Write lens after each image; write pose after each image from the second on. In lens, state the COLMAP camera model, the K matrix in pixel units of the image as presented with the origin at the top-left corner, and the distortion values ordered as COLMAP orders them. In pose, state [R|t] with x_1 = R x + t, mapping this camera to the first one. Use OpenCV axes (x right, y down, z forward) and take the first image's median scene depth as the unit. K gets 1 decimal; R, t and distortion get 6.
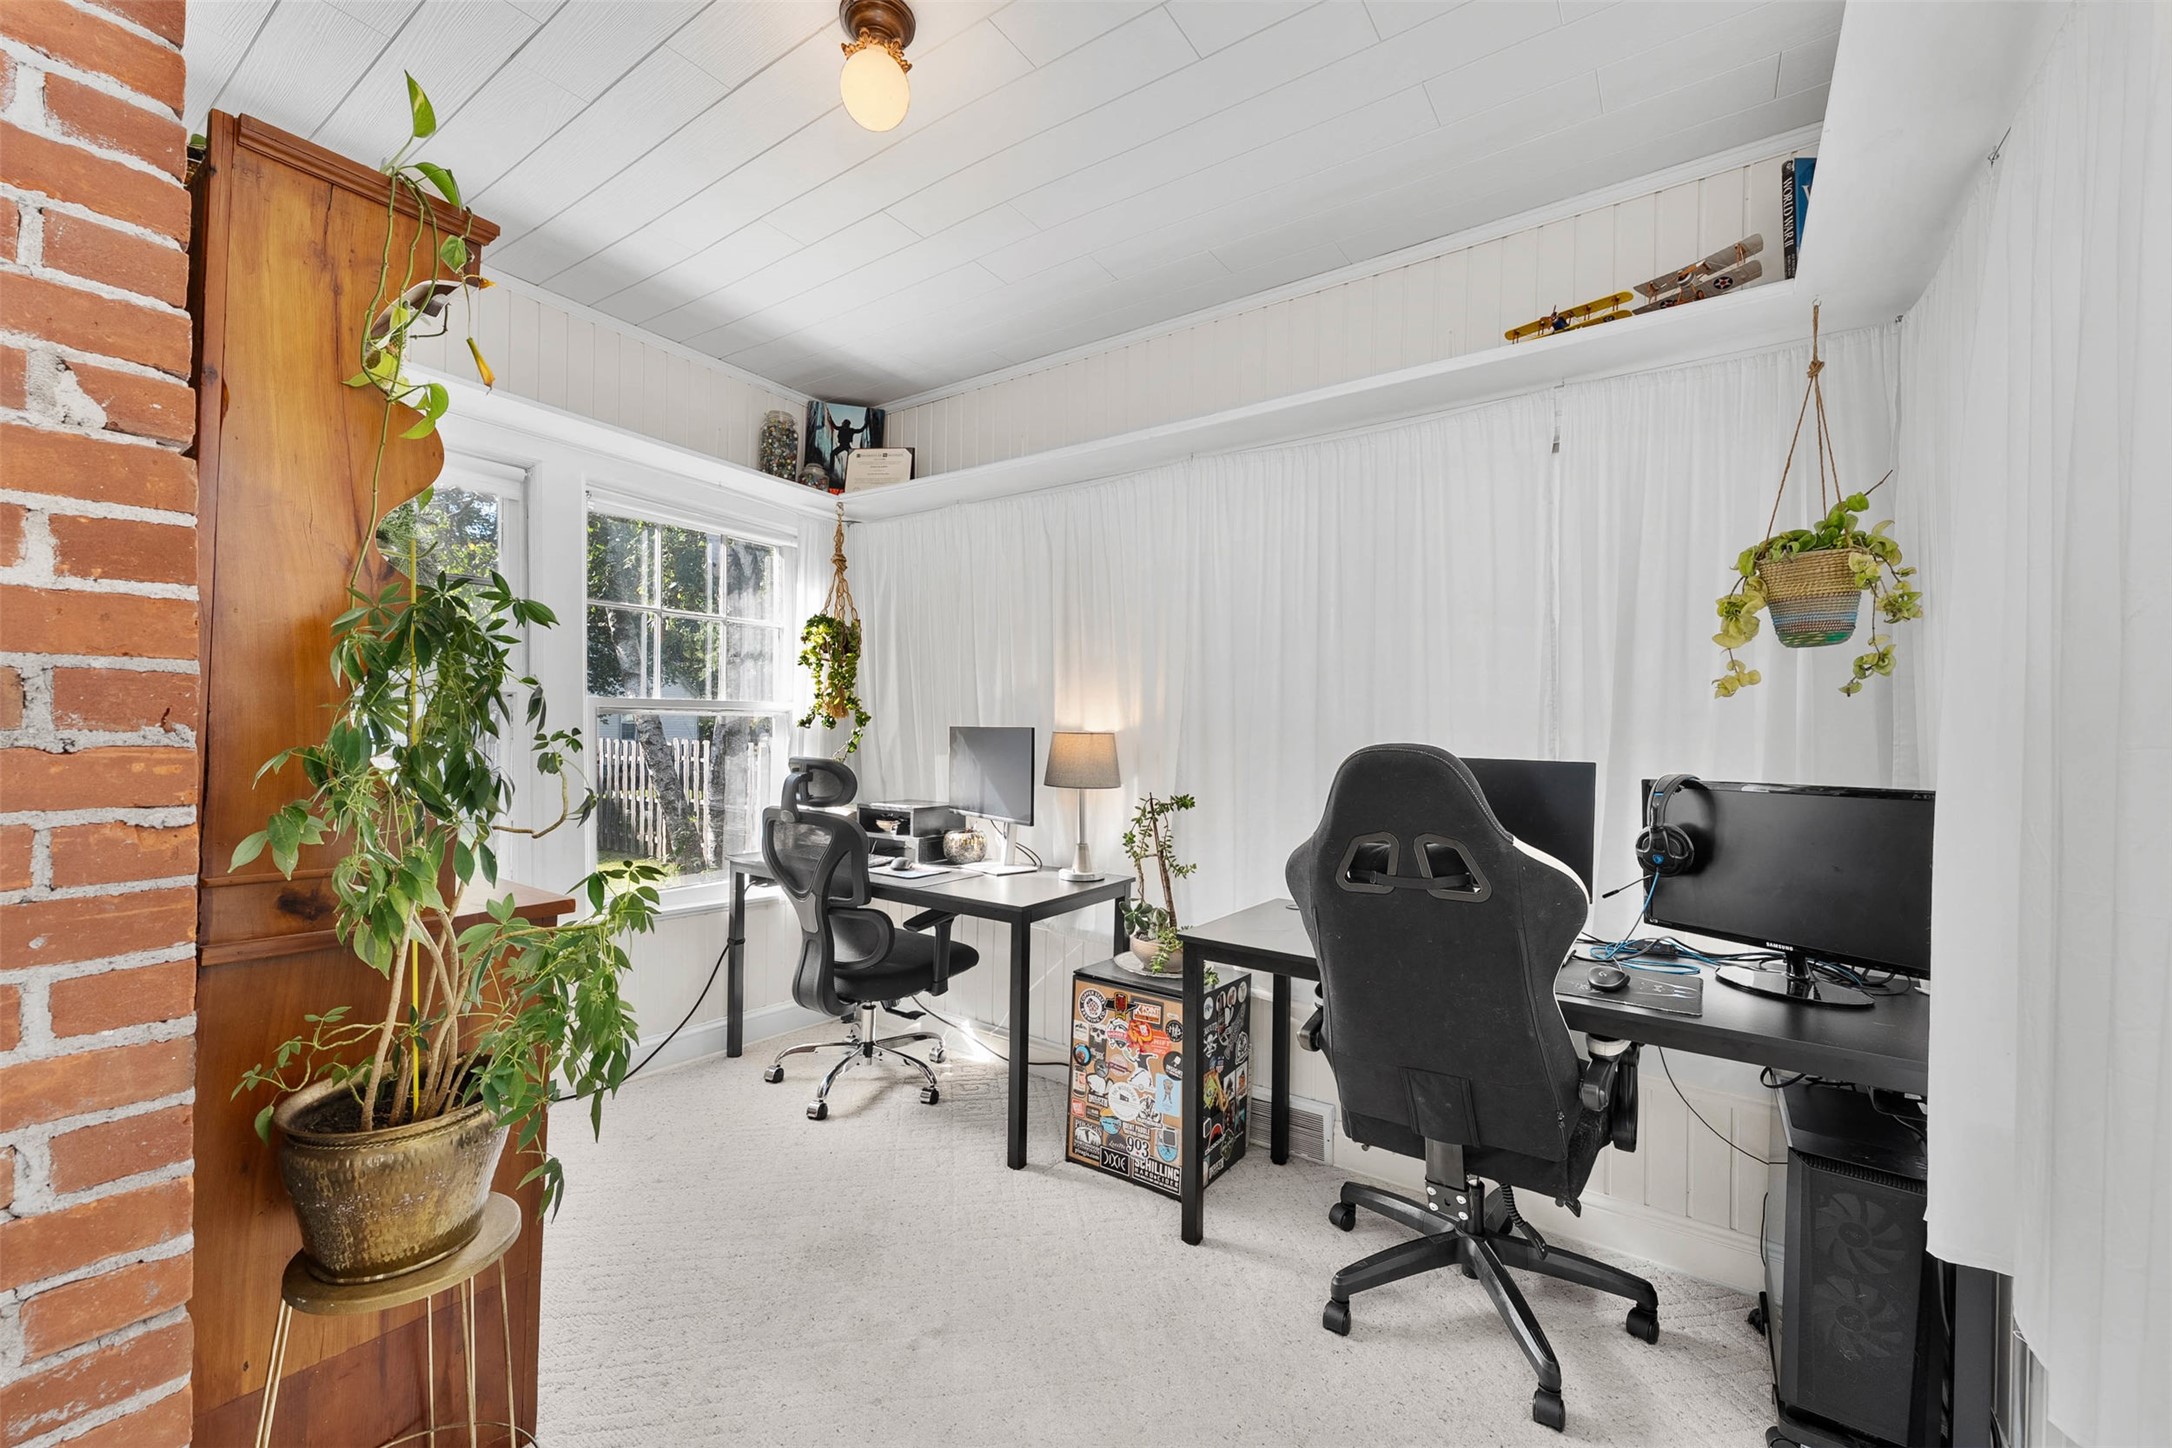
lens RADIAL K [[874.9, 0, 1077.6], [0, 874.9, 739.7], [0, 0, 1]] dist [-0.000985, 0.000341]
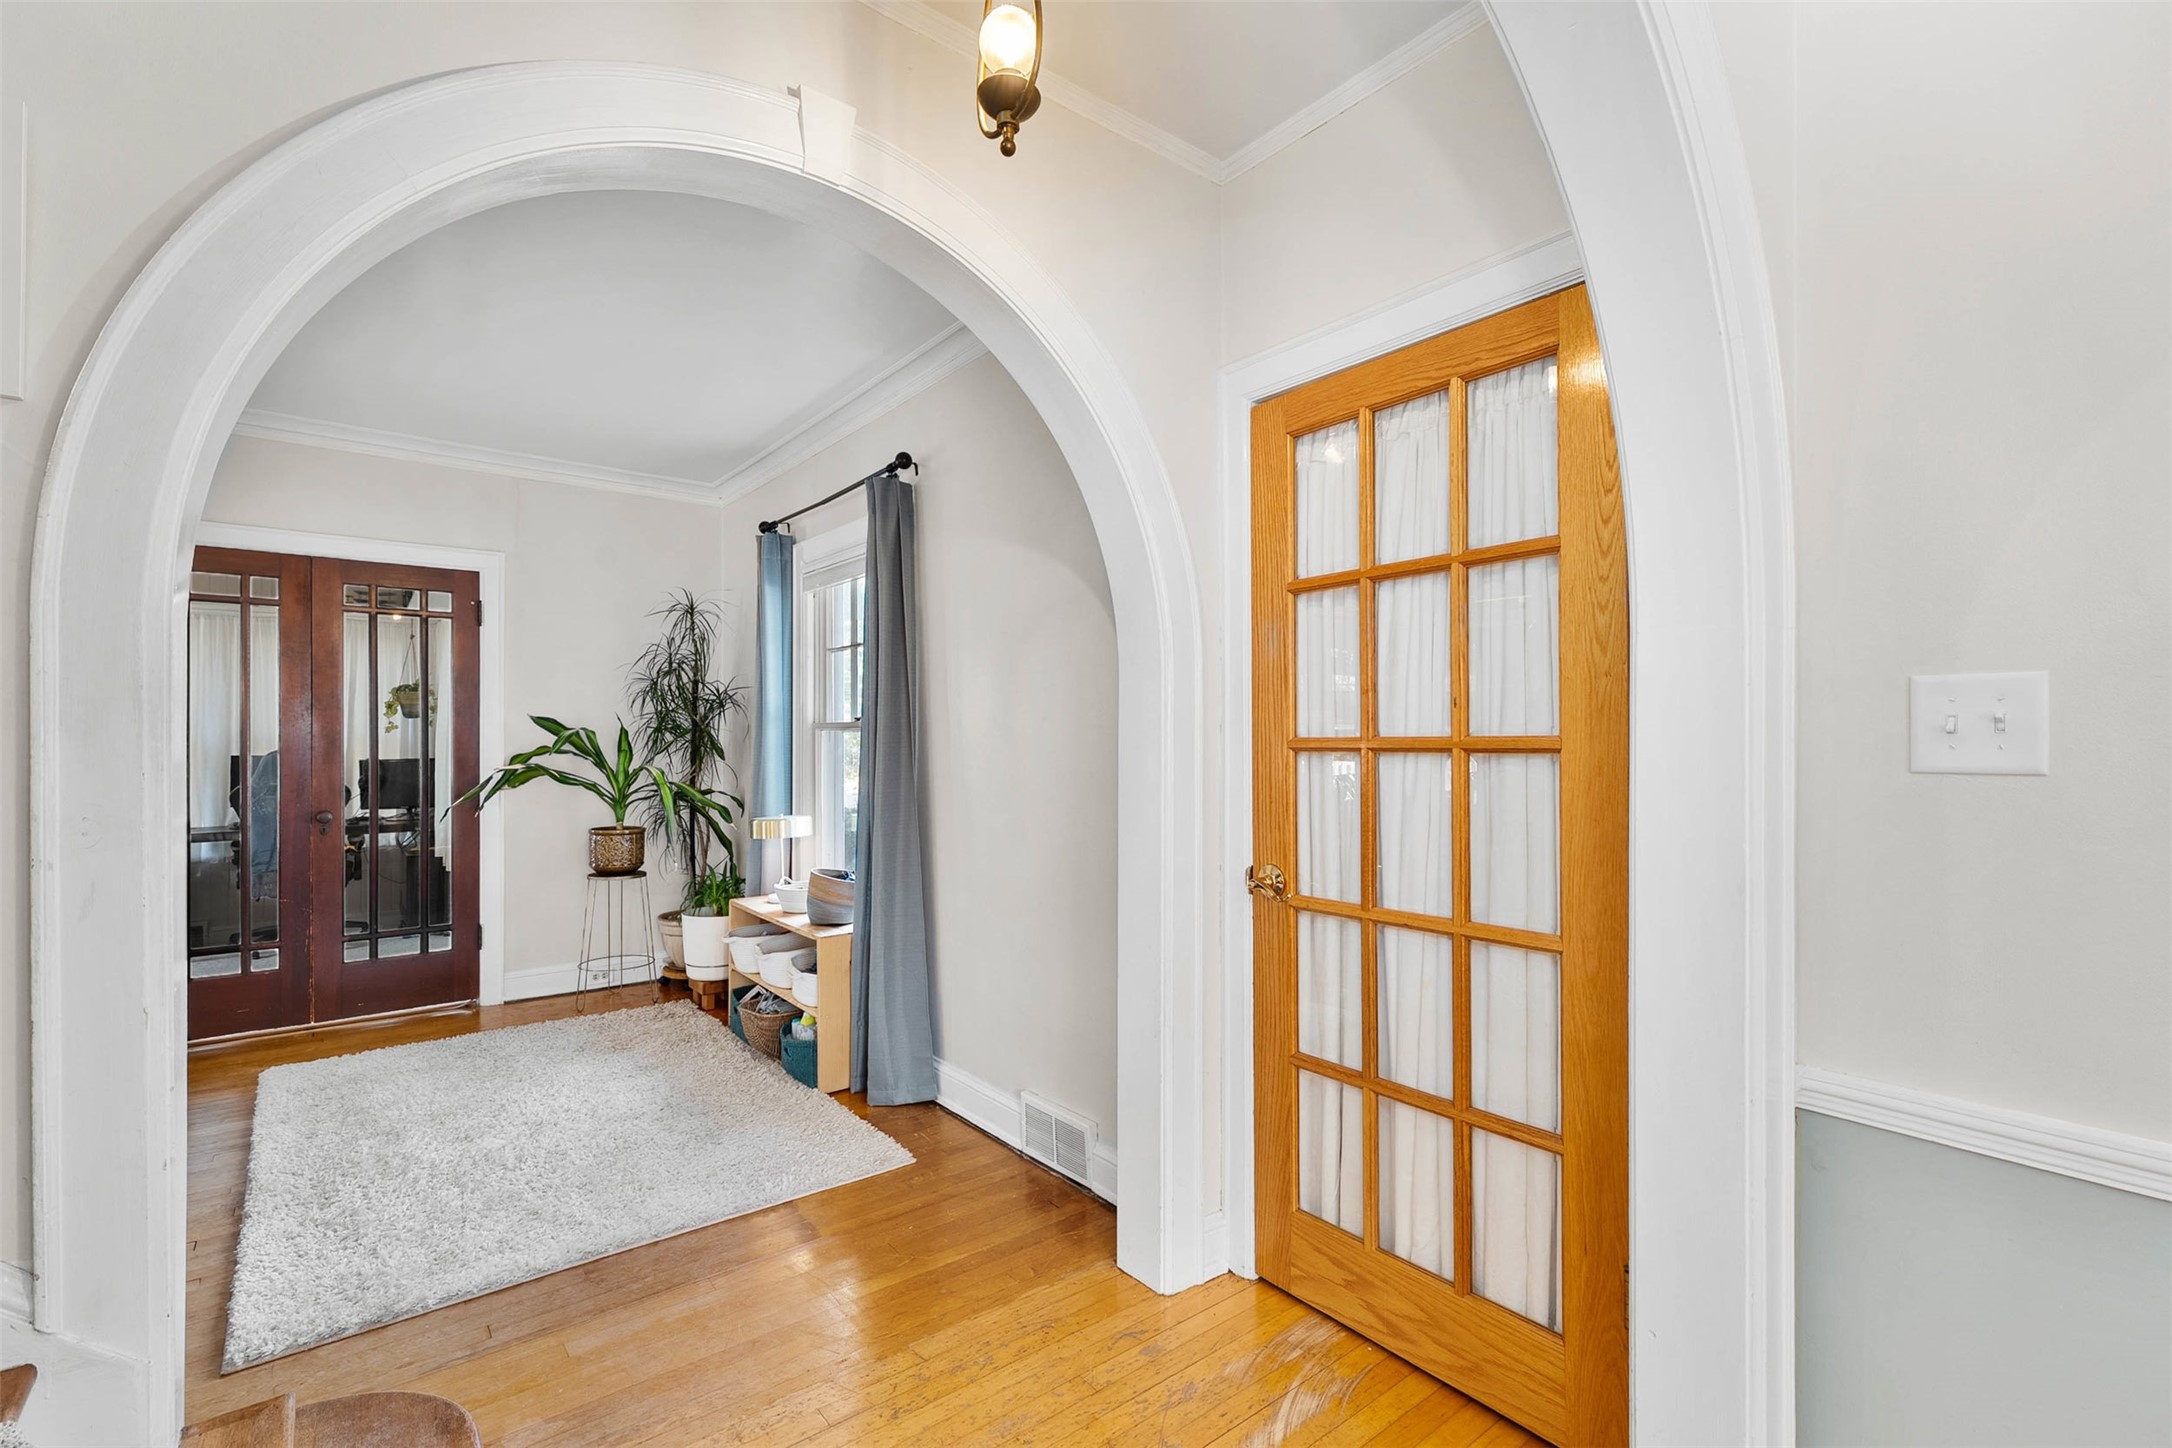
lens RADIAL K [[942.9, 0, 1085.5], [0, 942.9, 741.2], [0, 0, 1]] dist [0.000057, -0.000004]
pose [[0.277813, -0.004605, 0.960624, -1.851885], [0.009205, 0.999955, 0.002132, -0.000101], [-0.960591, 0.008250, 0.277842, -2.395825]]
